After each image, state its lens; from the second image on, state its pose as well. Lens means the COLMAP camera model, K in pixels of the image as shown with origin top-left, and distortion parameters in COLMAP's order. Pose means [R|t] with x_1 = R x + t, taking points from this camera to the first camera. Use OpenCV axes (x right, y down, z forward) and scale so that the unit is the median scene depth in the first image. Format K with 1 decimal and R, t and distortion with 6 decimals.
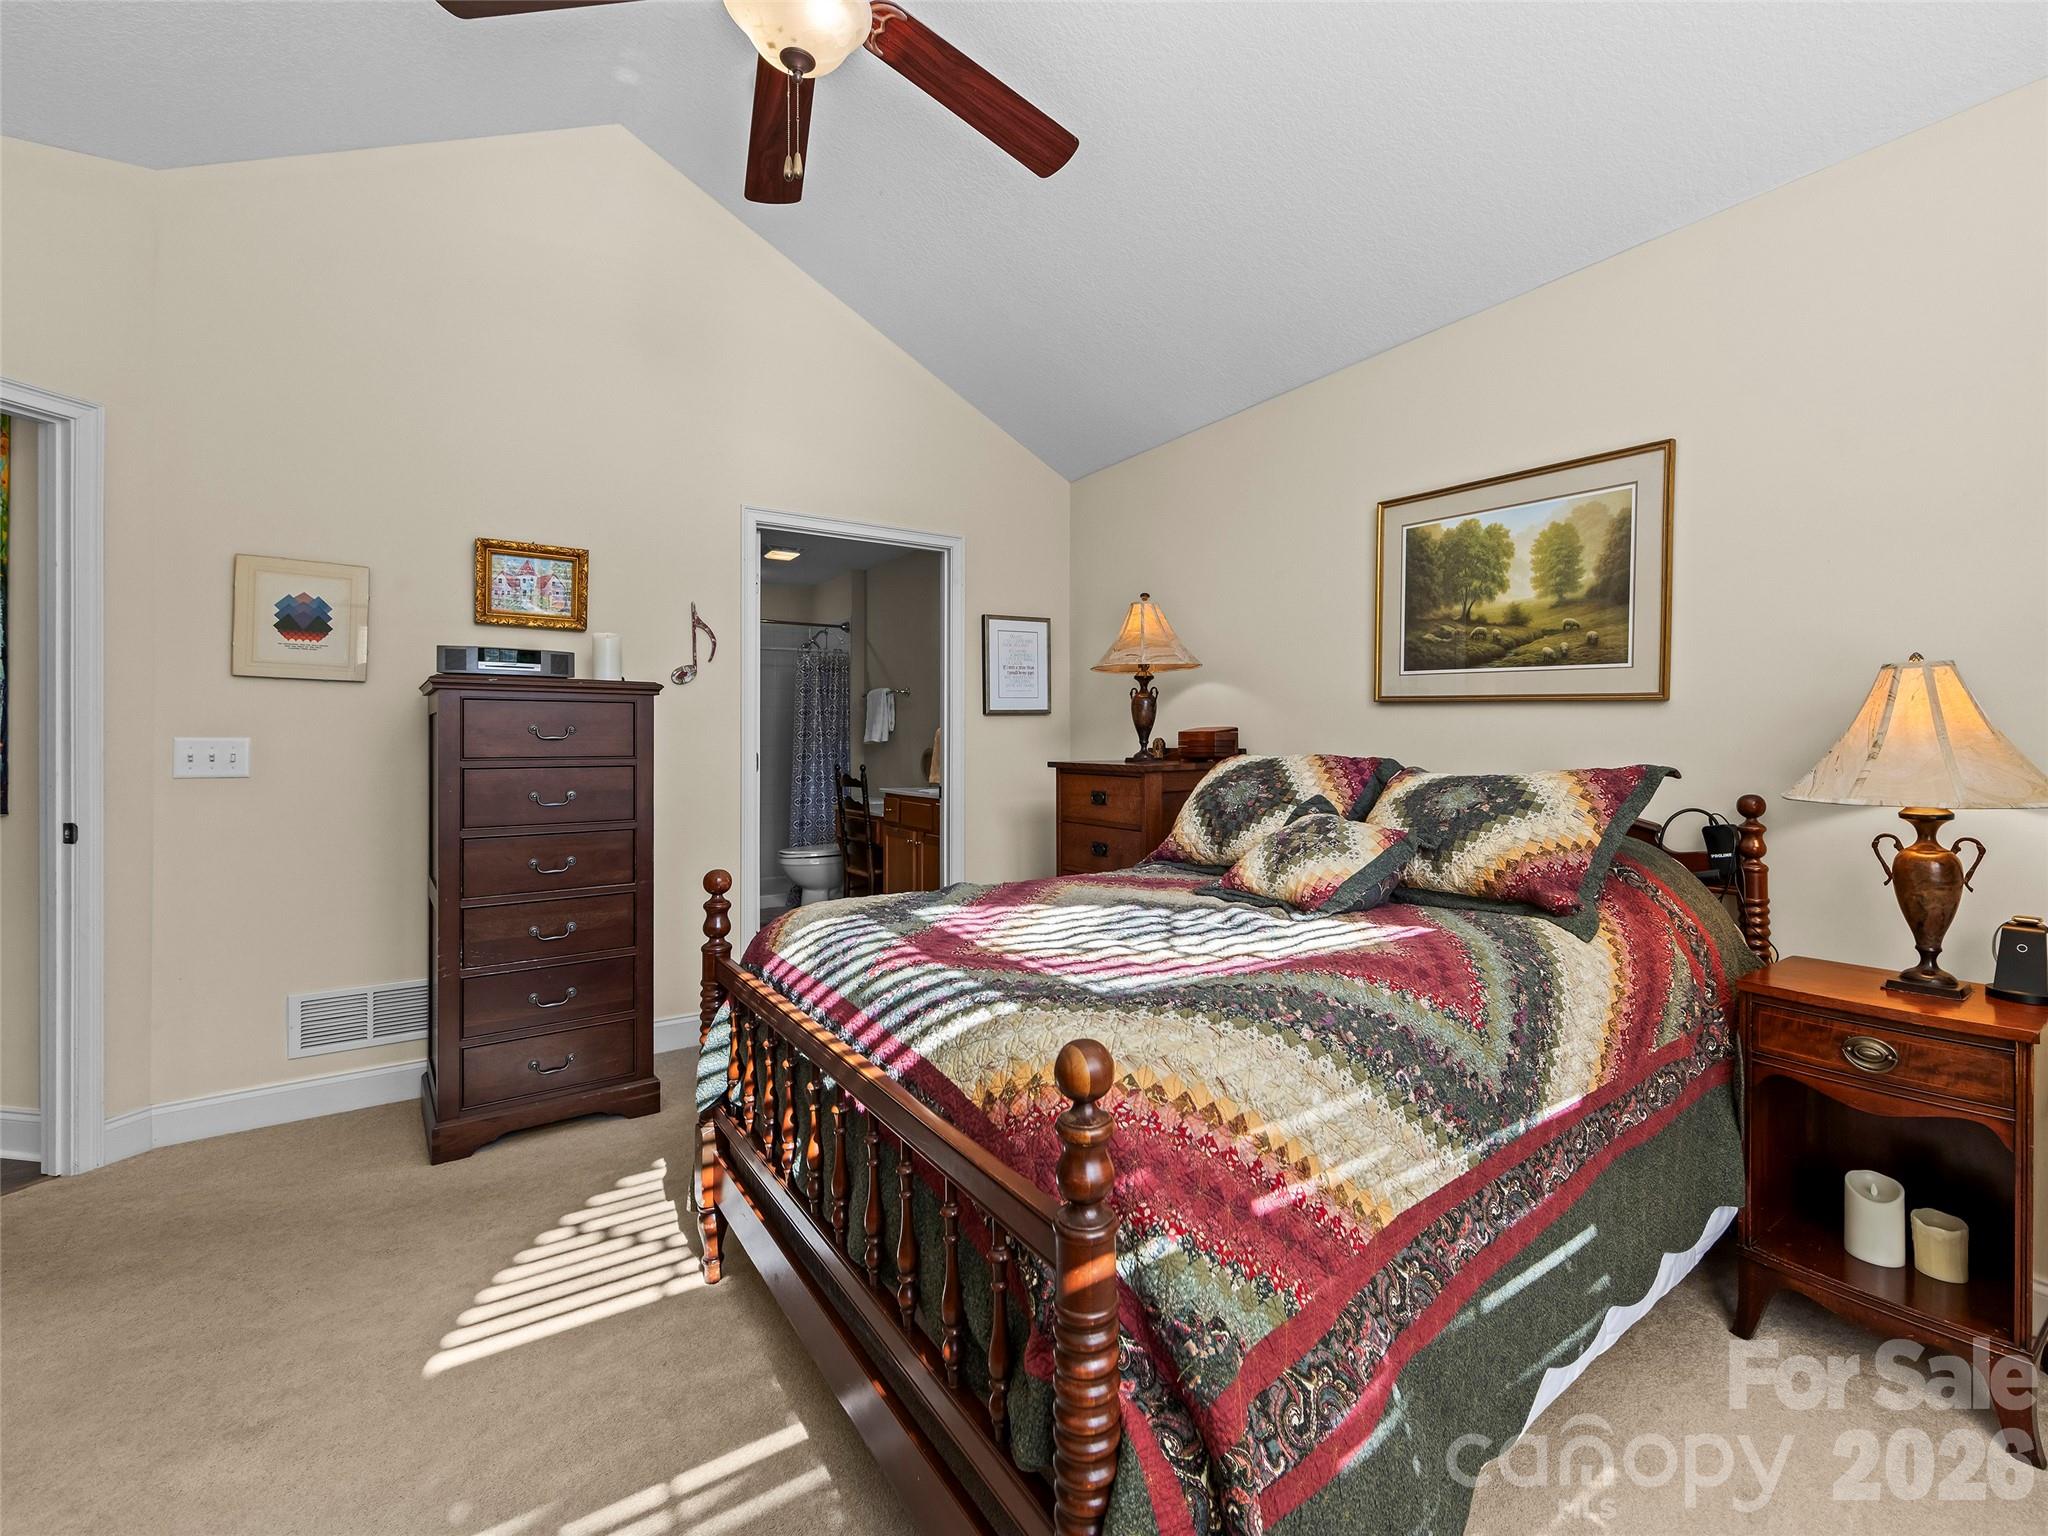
lens RADIAL K [[897.1, 0, 1022.8], [0, 897.1, 747.2], [0, 0, 1]] dist [-0.004043, 0.000228]
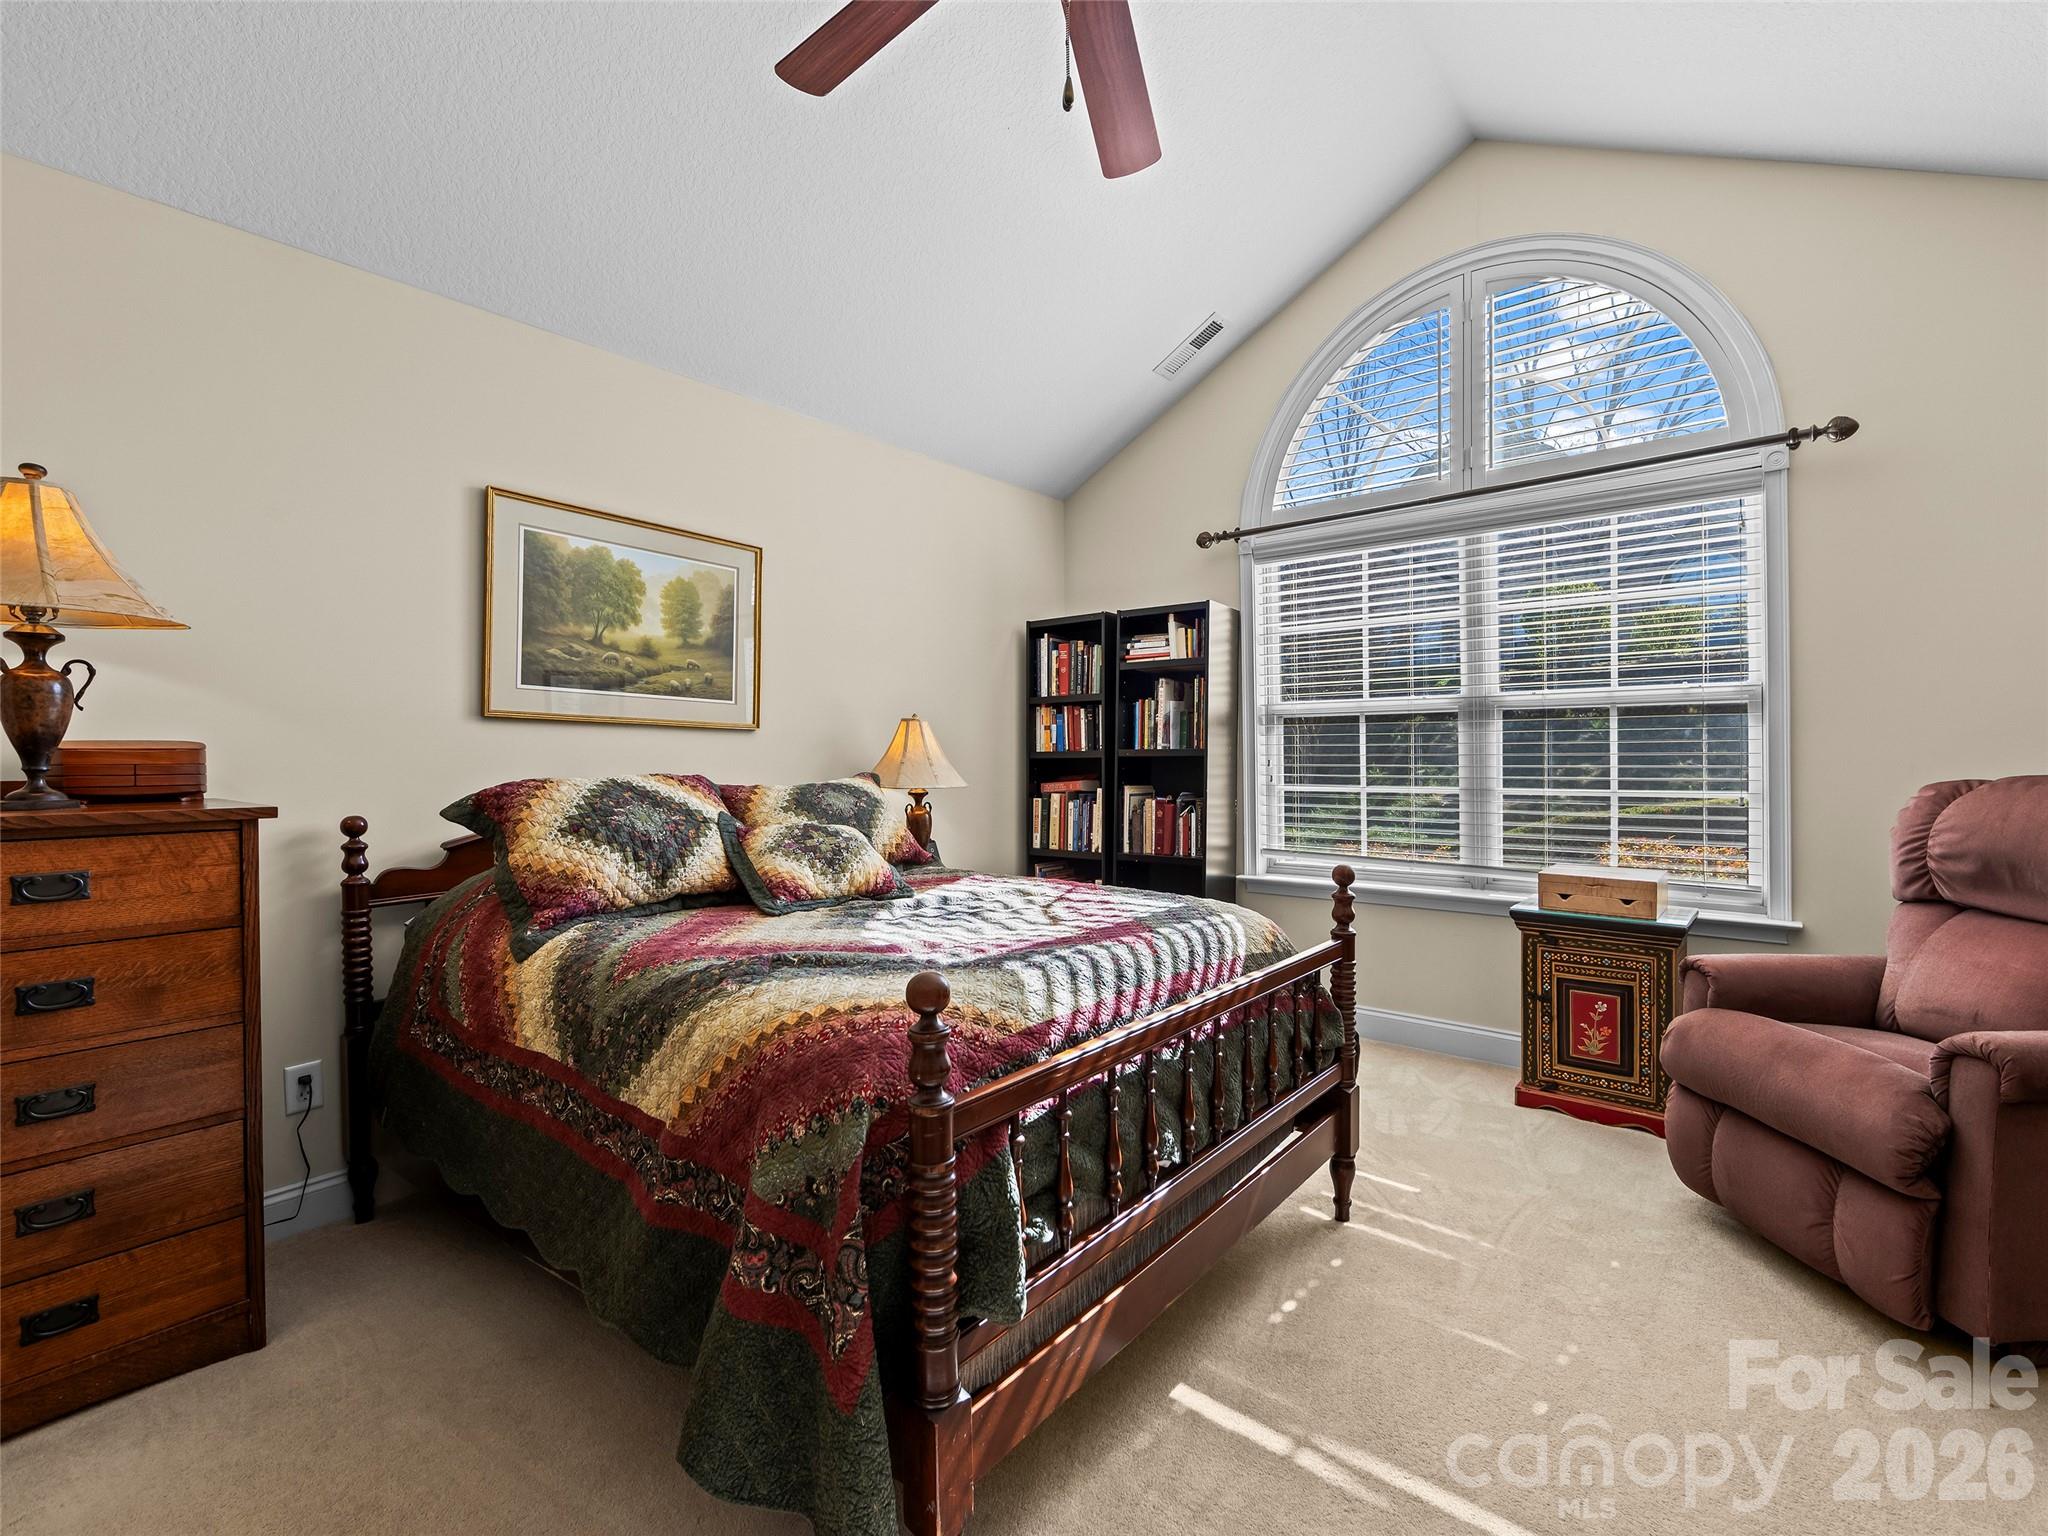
lens RADIAL K [[897.1, 0, 1021.1], [0, 897.1, 765.3], [0, 0, 1]] dist [-0.004043, 0.000228]
pose [[-0.282699, -0.005639, 0.959192, -0.643810], [0.020014, 0.999730, 0.011776, -0.004119], [-0.959000, 0.022526, -0.282510, 0.848231]]
